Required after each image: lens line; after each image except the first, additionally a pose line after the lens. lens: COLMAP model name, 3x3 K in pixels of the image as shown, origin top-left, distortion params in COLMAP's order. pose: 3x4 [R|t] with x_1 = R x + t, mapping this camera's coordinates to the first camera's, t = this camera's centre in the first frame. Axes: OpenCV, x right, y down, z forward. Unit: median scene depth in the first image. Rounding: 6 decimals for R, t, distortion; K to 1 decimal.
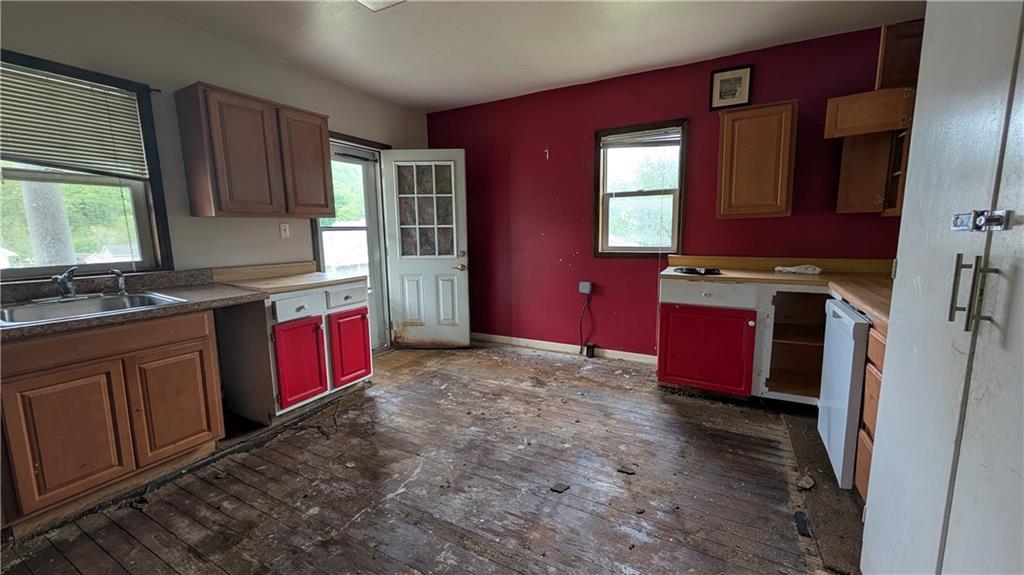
lens RADIAL K [[388.4, 0, 512.0], [0, 388.4, 287.5], [0, 0, 1]] dist [-0.001533, 0.000544]
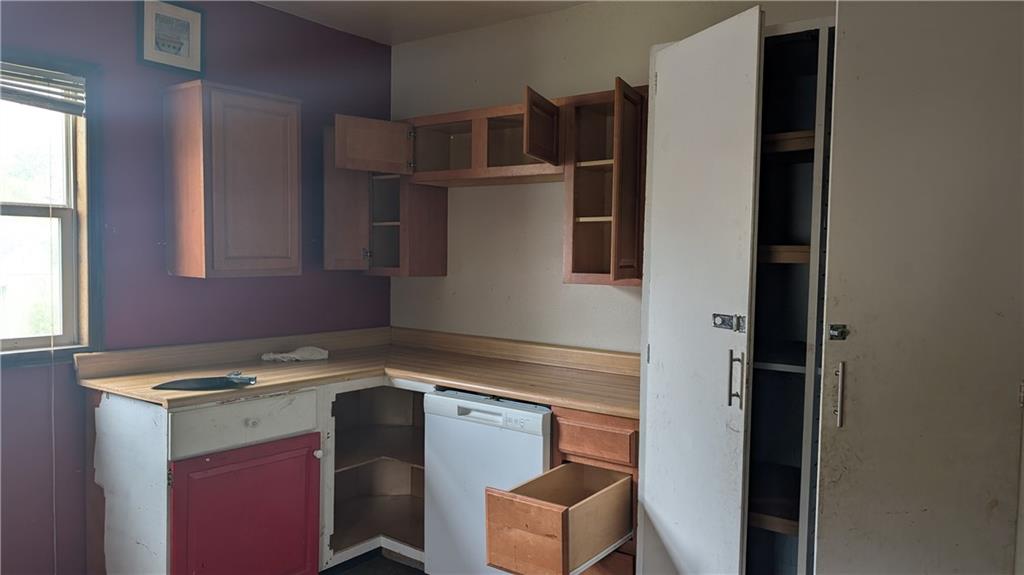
lens RADIAL K [[736.9, 0, 512.0], [0, 736.9, 287.5], [0, 0, 1]] dist [0.078778, -0.000065]
pose [[0.179799, -0.036477, 0.983027, -0.337289], [0.118269, 0.992865, 0.015210, -0.107427], [-0.976568, 0.113527, 0.182830, 0.329181]]
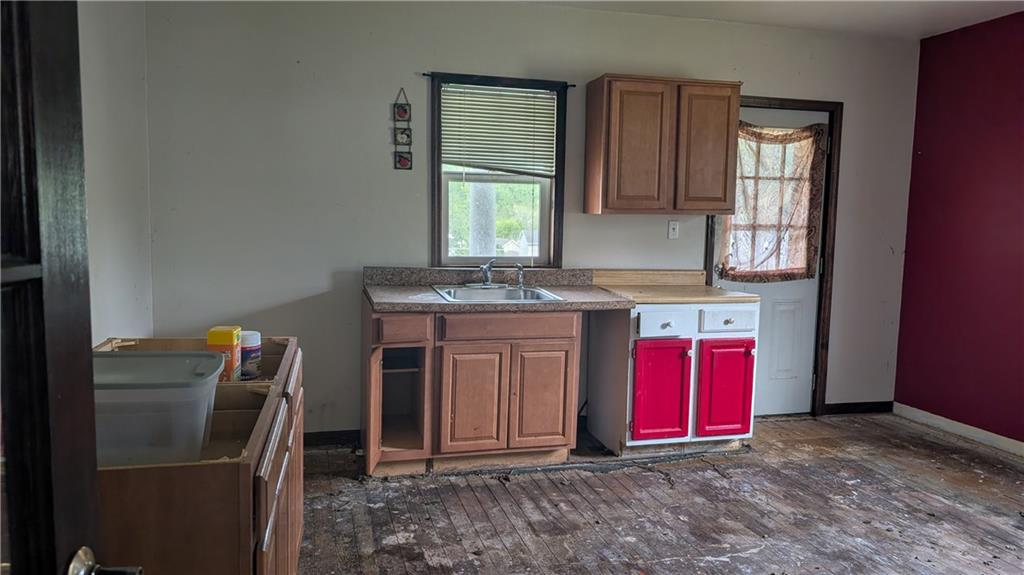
lens RADIAL K [[719.8, 0, 518.4], [0, 719.8, 291.4], [0, 0, 1]] dist [0.014640, -0.001920]
pose [[0.686636, 0.099464, -0.720166, 0.372549], [-0.132788, 0.991091, 0.010277, 0.008356], [0.714772, 0.088573, 0.693726, -0.333035]]
